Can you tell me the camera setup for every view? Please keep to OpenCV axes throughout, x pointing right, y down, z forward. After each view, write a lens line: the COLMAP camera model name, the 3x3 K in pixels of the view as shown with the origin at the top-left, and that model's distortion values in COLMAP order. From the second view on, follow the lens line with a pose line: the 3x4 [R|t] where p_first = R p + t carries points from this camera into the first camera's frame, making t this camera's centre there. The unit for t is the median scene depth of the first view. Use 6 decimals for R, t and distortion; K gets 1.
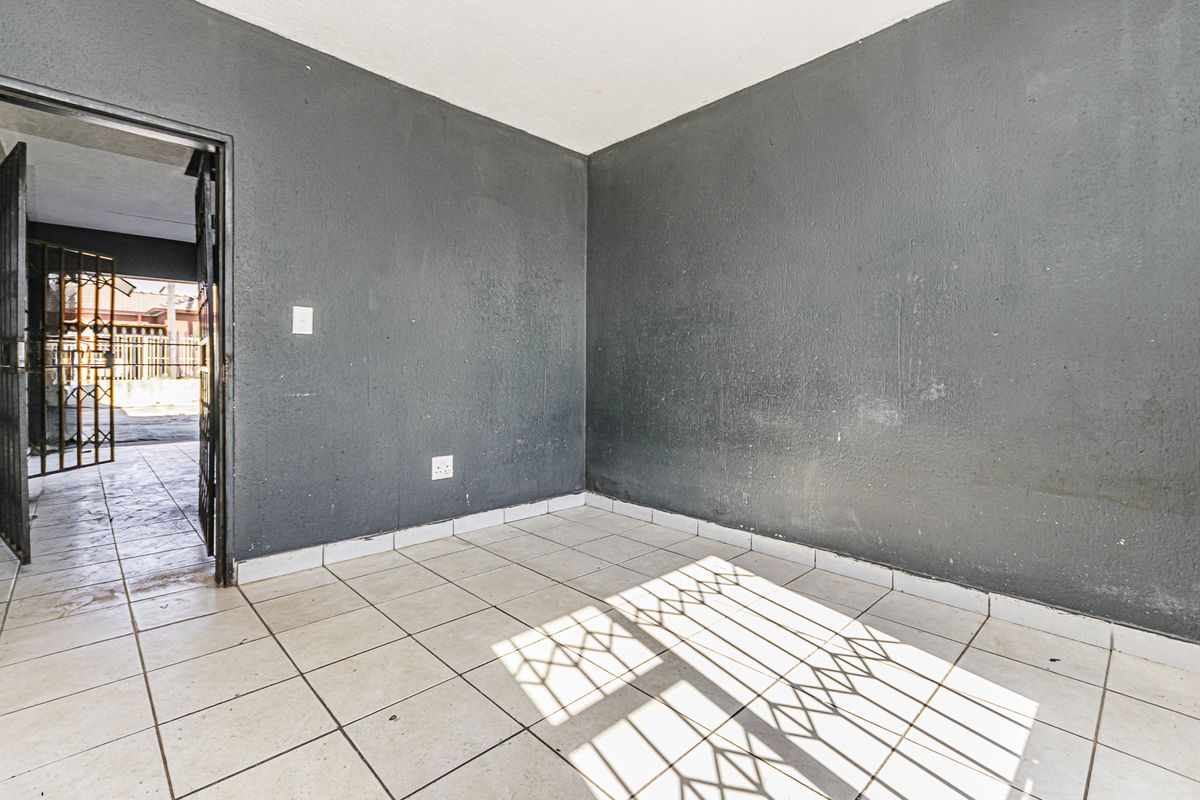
lens RADIAL K [[542.1, 0, 613.3], [0, 542.1, 374.3], [0, 0, 1]] dist [0.014583, 0.000188]
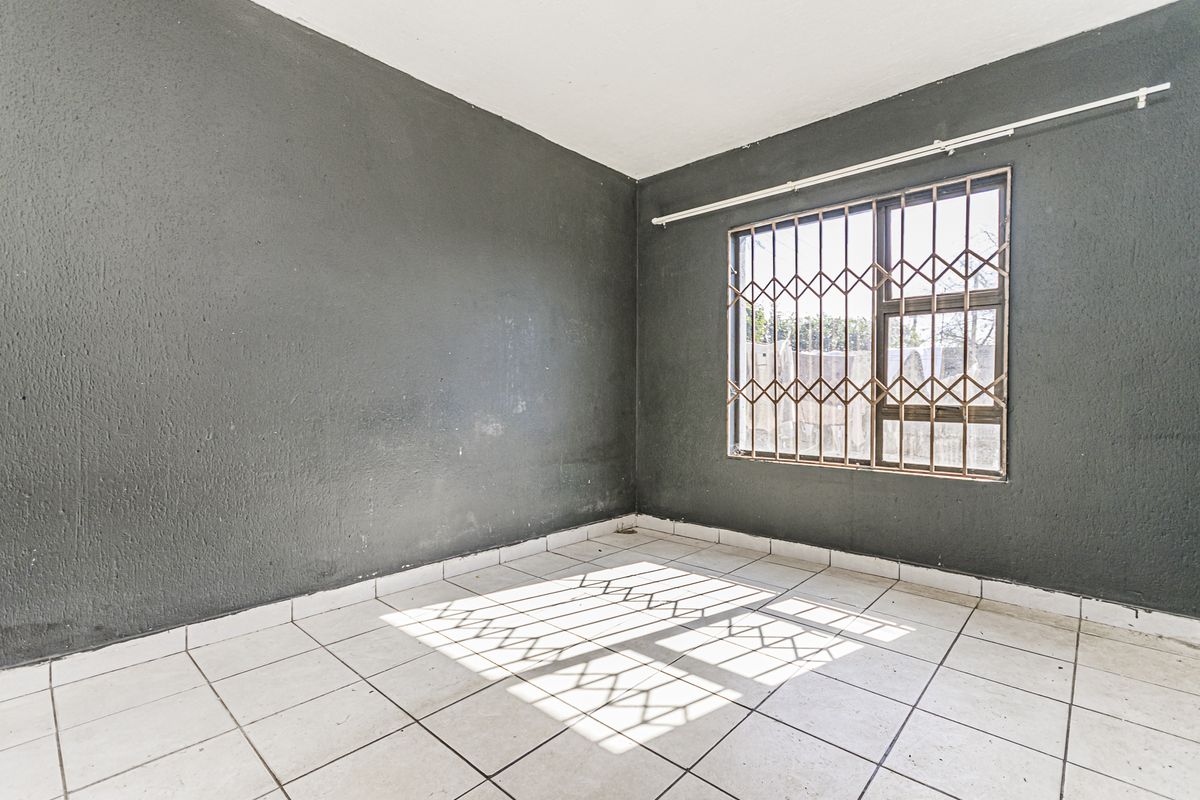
lens RADIAL K [[542.1, 0, 600.9], [0, 542.1, 398.7], [0, 0, 1]] dist [0.014583, 0.000188]
pose [[-0.046166, -0.007879, 0.998903, -0.887767], [0.005987, 0.999949, 0.008164, 0.000482], [-0.998916, 0.006357, -0.046117, 0.959813]]
